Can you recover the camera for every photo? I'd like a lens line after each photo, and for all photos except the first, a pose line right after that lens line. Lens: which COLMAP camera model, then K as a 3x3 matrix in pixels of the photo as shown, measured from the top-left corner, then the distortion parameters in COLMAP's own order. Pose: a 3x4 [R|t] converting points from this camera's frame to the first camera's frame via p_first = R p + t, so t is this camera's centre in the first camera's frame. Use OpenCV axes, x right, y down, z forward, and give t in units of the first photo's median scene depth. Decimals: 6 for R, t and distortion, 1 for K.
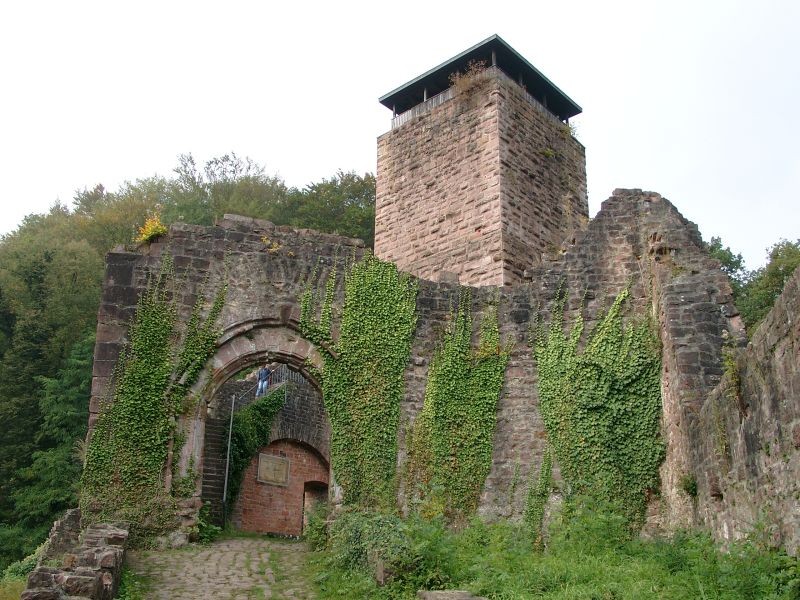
lens RADIAL K [[801.1, 0, 402.3], [0, 801.1, 300.1], [0, 0, 1]] dist [-0.124160, 0.000000]
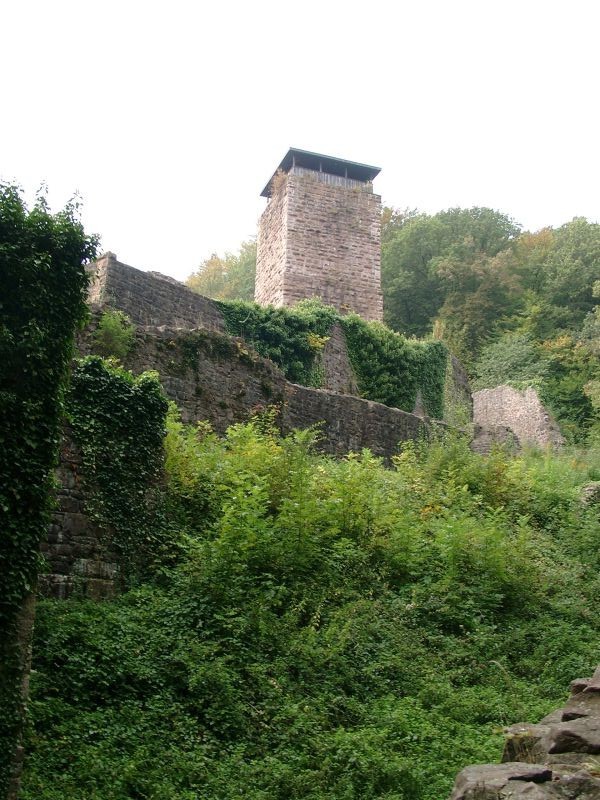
lens RADIAL K [[801.1, 0, 299.2], [0, 801.1, 393.8], [0, 0, 1]] dist [-0.124160, 0.000000]
pose [[0.890980, -0.117956, -0.438452, 0.805173], [0.165171, 0.983706, 0.070999, 0.049206], [0.422933, -0.135678, 0.895946, -0.524917]]
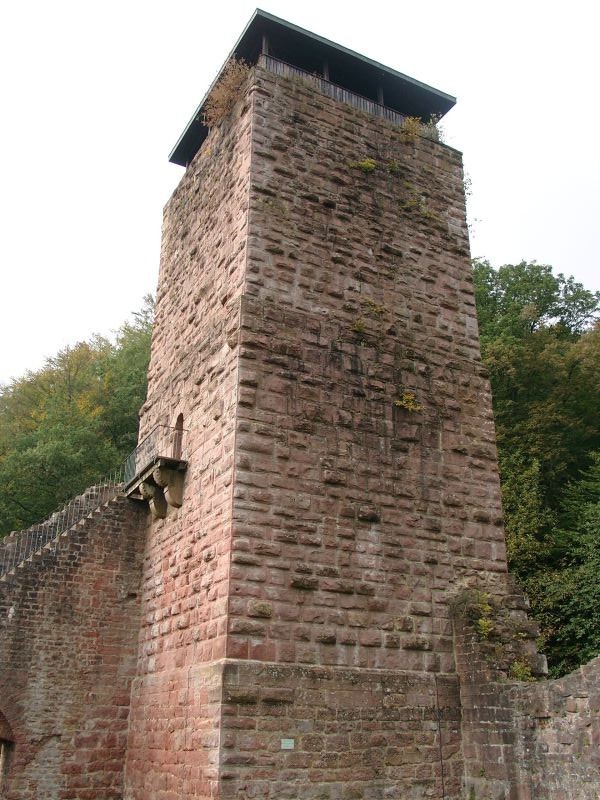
lens RADIAL K [[801.1, 0, 280.2], [0, 801.1, 399.9], [0, 0, 1]] dist [-0.124160, 0.000000]
pose [[0.941846, -0.146787, -0.302291, 0.291536], [0.134688, 0.989033, -0.060609, 0.026892], [0.307872, 0.016369, 0.951287, 0.403858]]
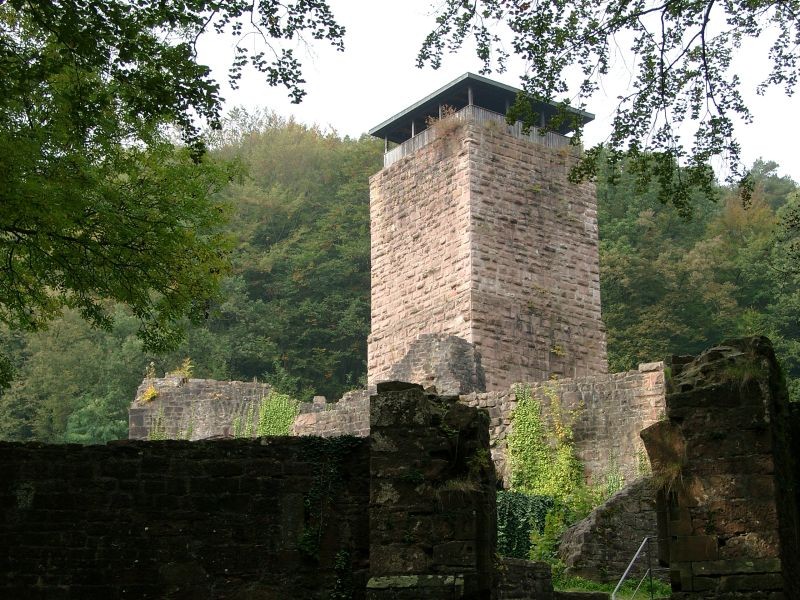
lens RADIAL K [[1749.5, 0, 403.4], [0, 1749.5, 304.2], [0, 0, 1]] dist [0.065735, 0.000000]
pose [[0.981823, -0.088851, -0.167715, 0.382662], [0.098244, 0.993978, 0.048546, -0.172133], [0.162392, -0.064141, 0.984639, -1.156110]]
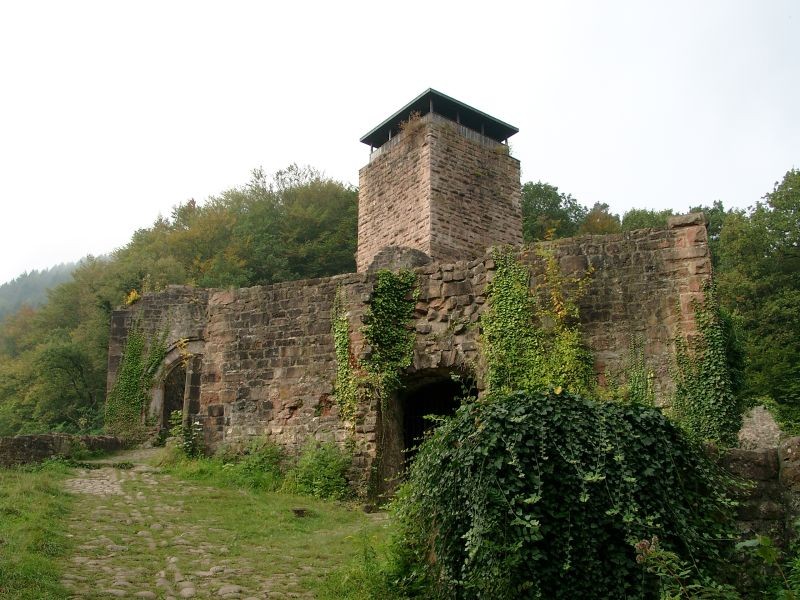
lens RADIAL K [[801.1, 0, 401.8], [0, 801.1, 307.9], [0, 0, 1]] dist [-0.124160, 0.000000]
pose [[0.984209, -0.073177, -0.161174, 0.265225], [0.081928, 0.995466, 0.048329, -0.040317], [0.156907, -0.060770, 0.985742, -0.342521]]
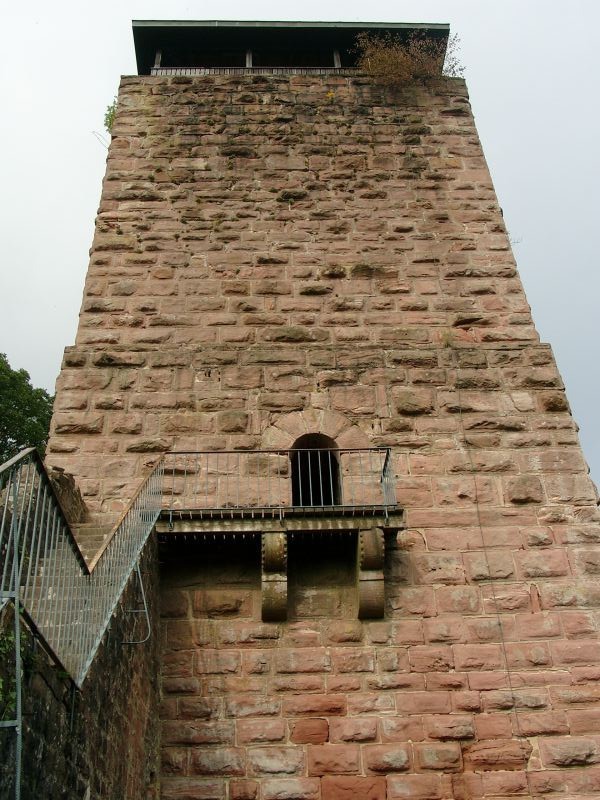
lens RADIAL K [[801.1, 0, 295.8], [0, 801.1, 399.3], [0, 0, 1]] dist [-0.124160, 0.000000]
pose [[0.714008, 0.387145, 0.583362, -0.162050], [-0.226973, 0.916205, -0.330229, 0.084046], [-0.662325, 0.103379, 0.742050, 0.727393]]
